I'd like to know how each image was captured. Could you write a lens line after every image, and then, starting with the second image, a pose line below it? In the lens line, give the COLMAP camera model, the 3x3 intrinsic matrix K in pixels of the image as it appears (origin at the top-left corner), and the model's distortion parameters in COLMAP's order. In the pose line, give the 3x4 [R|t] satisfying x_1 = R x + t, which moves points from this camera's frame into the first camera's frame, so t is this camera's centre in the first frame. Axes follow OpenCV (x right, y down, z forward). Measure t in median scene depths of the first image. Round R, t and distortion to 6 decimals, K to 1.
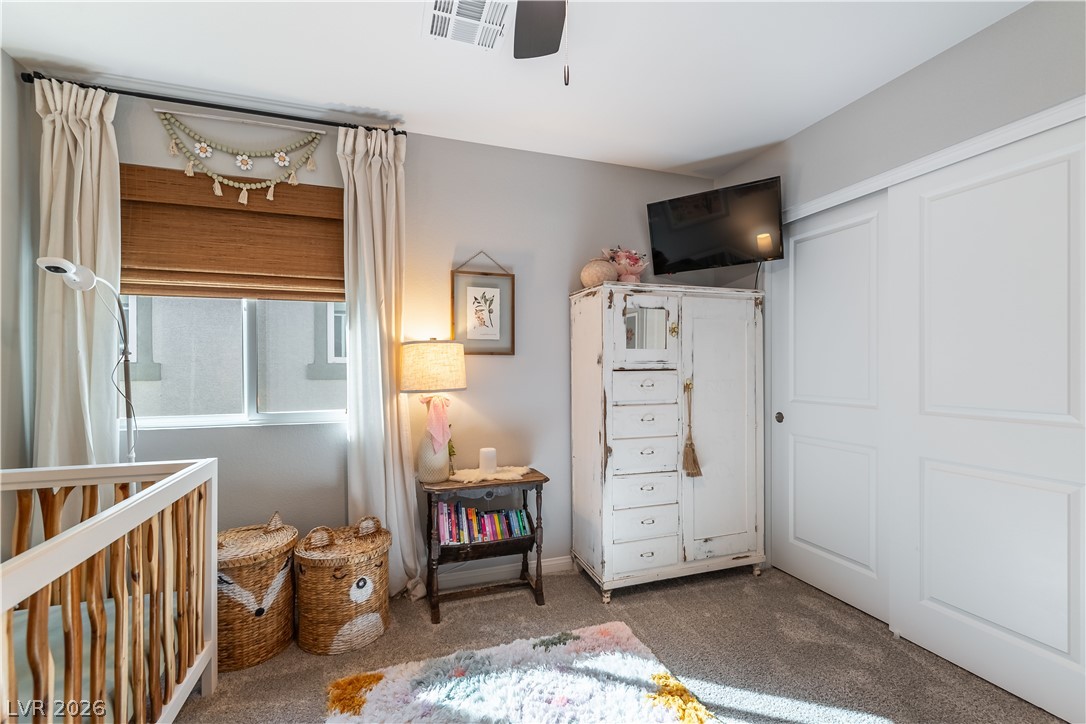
lens RADIAL K [[474.2, 0, 543.1], [0, 474.2, 367.0], [0, 0, 1]] dist [-0.000481, -0.000077]
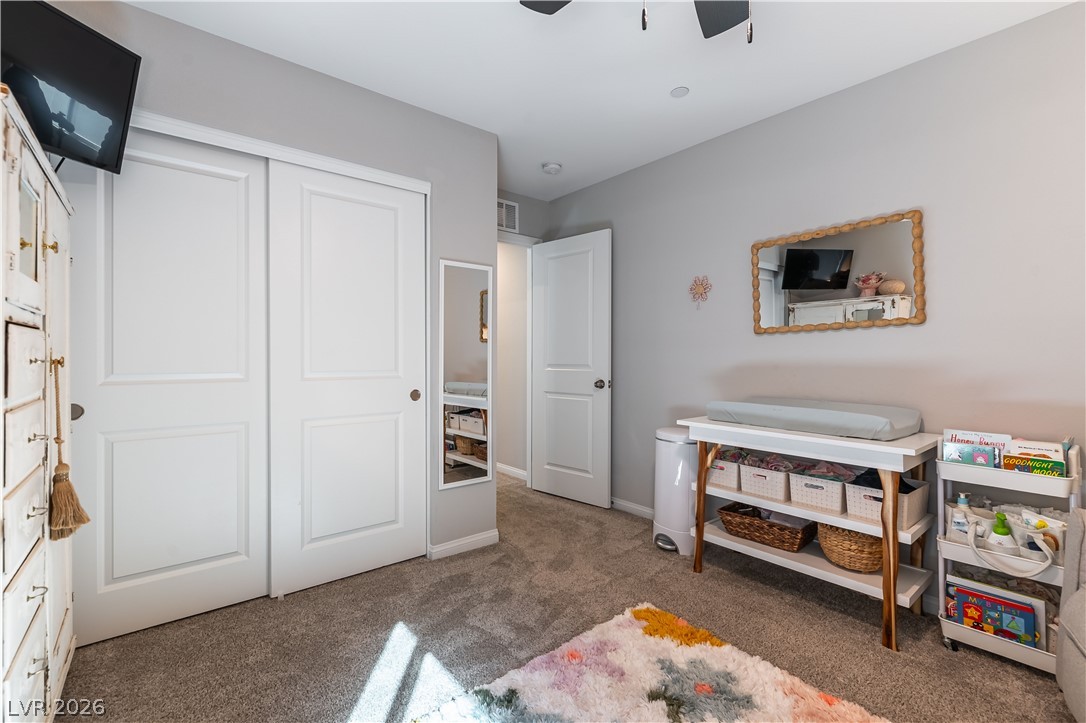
lens RADIAL K [[473.0, 0, 544.2], [0, 473.0, 357.0], [0, 0, 1]] dist [-0.001124, -0.000072]
pose [[-0.348737, -0.000603, 0.937221, -0.393219], [0.000645, 0.999999, 0.000883, 0.038762], [-0.937221, 0.000913, -0.348736, 0.763501]]
